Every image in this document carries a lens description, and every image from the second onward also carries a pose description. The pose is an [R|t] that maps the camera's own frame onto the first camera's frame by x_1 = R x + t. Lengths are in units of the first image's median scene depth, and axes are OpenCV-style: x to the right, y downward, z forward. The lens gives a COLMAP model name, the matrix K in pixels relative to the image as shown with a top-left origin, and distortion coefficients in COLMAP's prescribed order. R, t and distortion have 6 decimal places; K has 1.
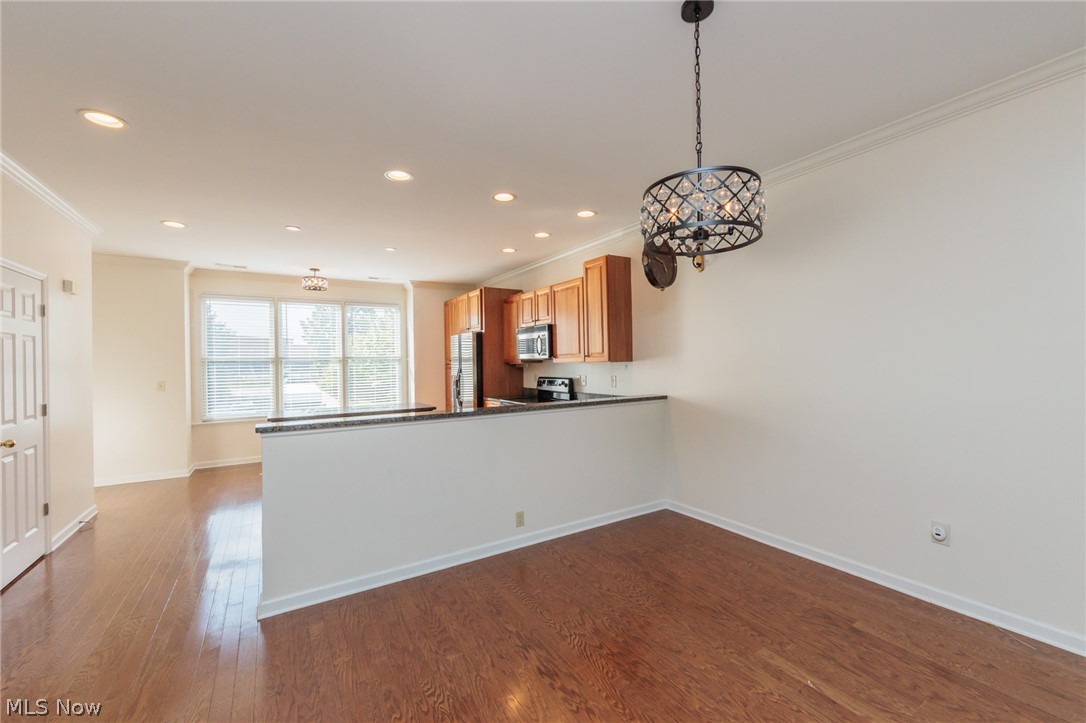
lens RADIAL K [[444.6, 0, 544.7], [0, 444.6, 362.3], [0, 0, 1]] dist [-0.002226, -0.000321]
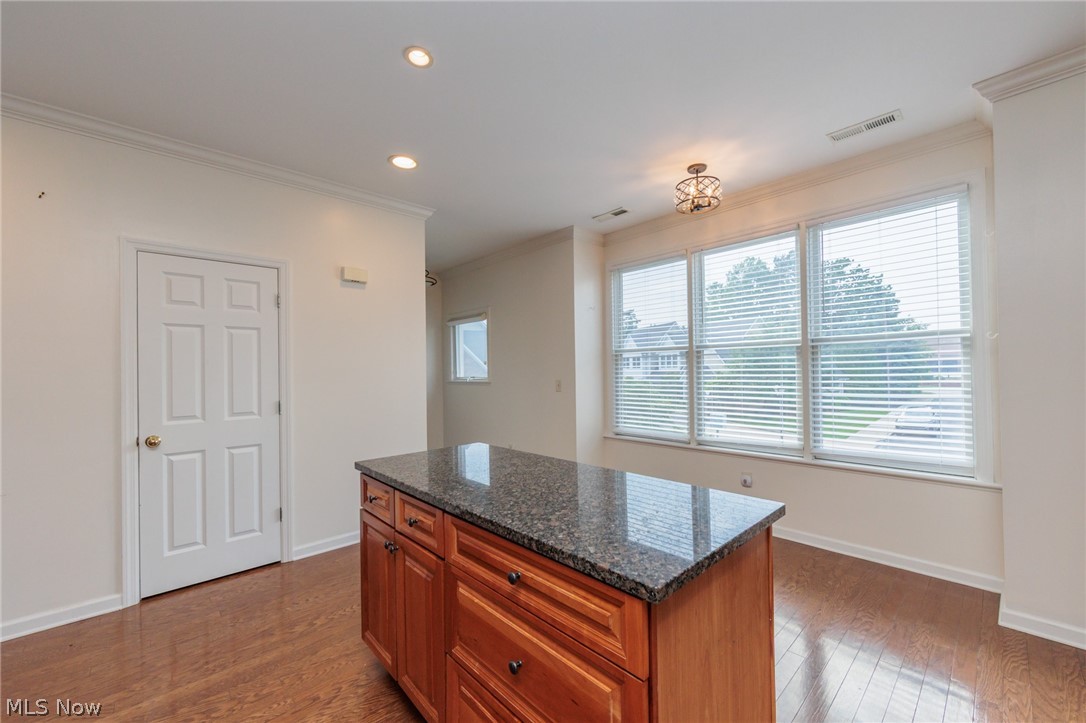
lens RADIAL K [[425.7, 0, 549.7], [0, 425.7, 365.5], [0, 0, 1]] dist [-0.001719, -0.000286]
pose [[0.193227, -0.000813, -0.981154, -0.074070], [0.011246, 0.999936, 0.001387, 0.012896], [0.981090, -0.011302, 0.193224, 0.747297]]
